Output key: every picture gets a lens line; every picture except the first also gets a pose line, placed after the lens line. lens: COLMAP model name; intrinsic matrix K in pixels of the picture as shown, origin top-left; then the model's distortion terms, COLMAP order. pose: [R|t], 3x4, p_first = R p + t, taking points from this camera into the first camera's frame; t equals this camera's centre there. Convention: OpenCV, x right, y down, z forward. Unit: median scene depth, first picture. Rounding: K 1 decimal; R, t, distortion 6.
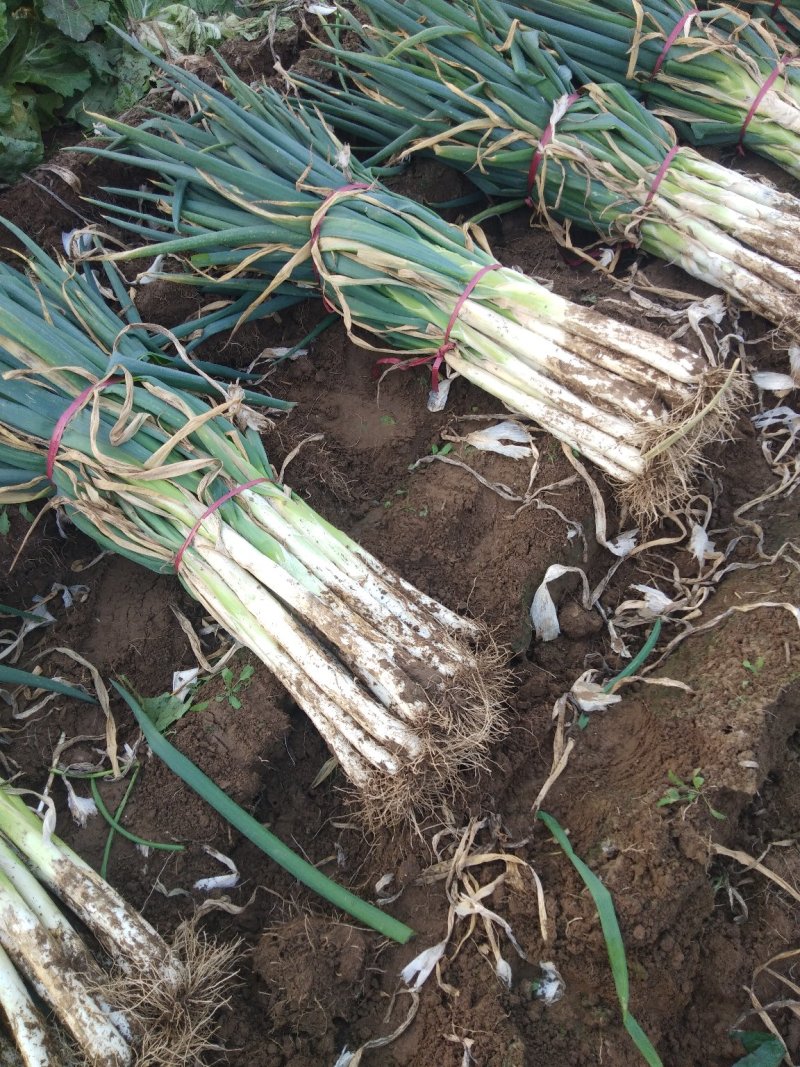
lens RADIAL K [[822.0, 0, 400.0], [0, 822.0, 533.5], [0, 0, 1]] dist [0.128169, -0.320380]
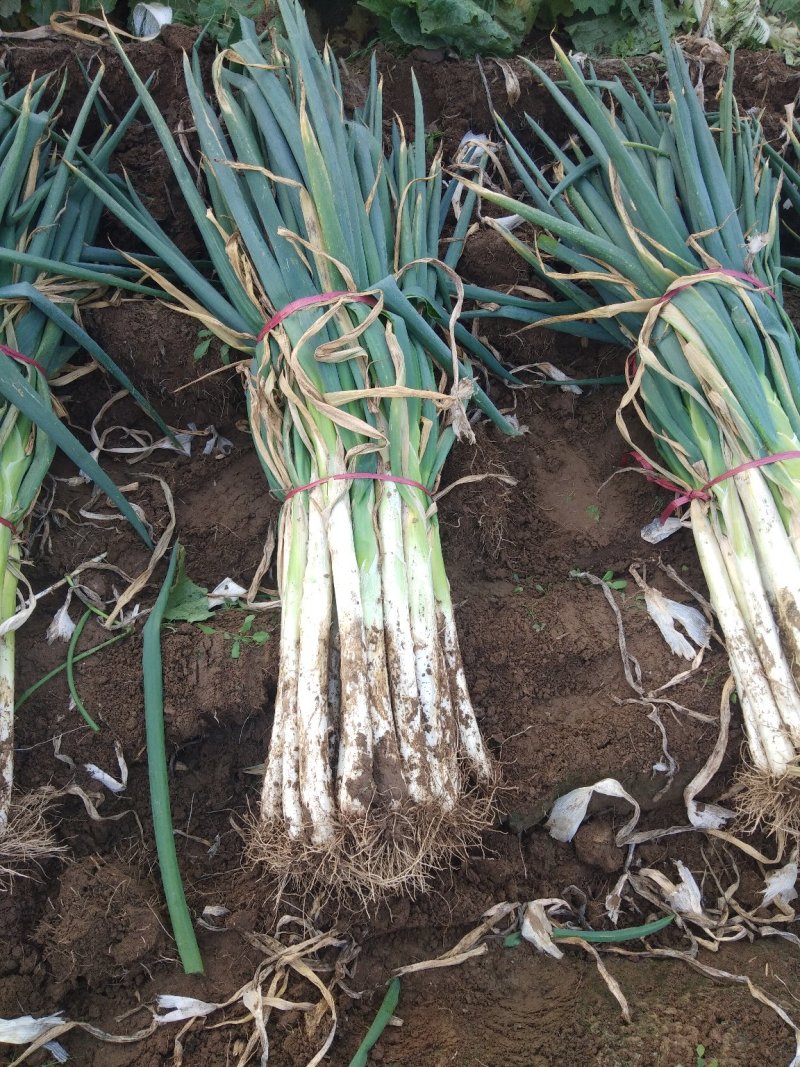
lens RADIAL K [[822.6, 0, 400.0], [0, 822.6, 533.5], [0, 0, 1]] dist [0.098420, -0.190237]
pose [[0.726473, 0.650859, -0.220501, 0.052718], [-0.636936, 0.758191, 0.139494, -0.134898], [0.257972, 0.039107, 0.965361, 0.125505]]
